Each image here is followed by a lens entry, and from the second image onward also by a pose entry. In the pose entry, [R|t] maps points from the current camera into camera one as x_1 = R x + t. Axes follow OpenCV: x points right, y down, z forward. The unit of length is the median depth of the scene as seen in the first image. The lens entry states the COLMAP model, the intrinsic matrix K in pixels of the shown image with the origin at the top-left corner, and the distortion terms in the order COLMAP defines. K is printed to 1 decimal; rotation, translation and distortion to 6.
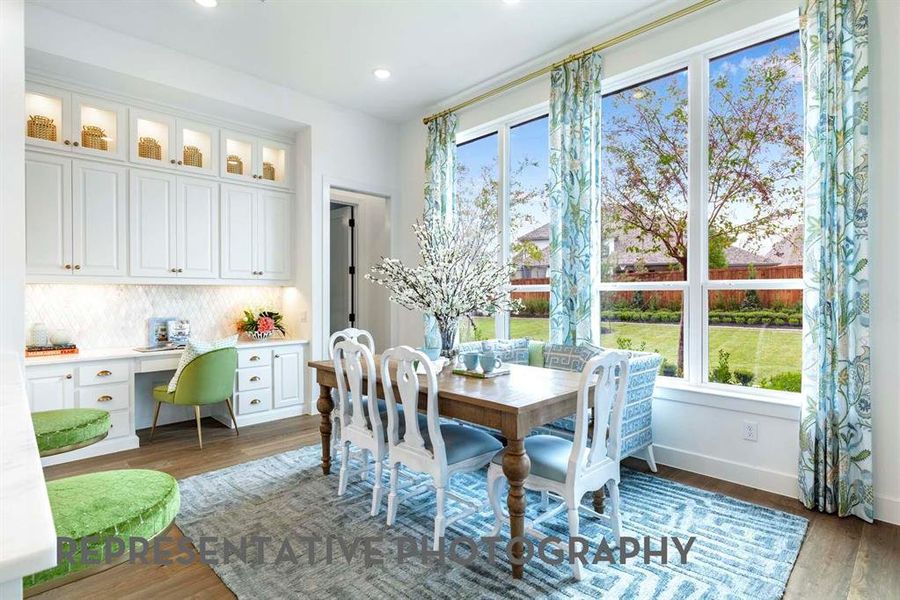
lens RADIAL K [[460.3, 0, 449.8], [0, 460.3, 299.7], [0, 0, 1]] dist [-0.000194, -0.001269]
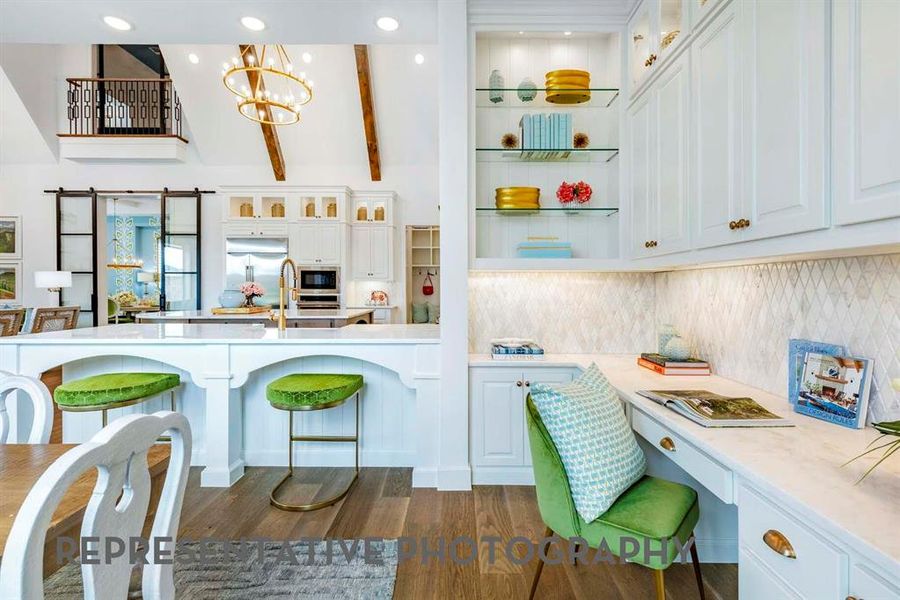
lens RADIAL K [[407.4, 0, 451.0], [0, 407.4, 290.2], [0, 0, 1]] dist [0.002041, 0.000634]
pose [[-0.704870, 0.010543, -0.709258, -0.151737], [-0.003212, 0.999832, 0.018055, -0.011312], [0.709329, 0.015005, -0.704717, 1.040346]]
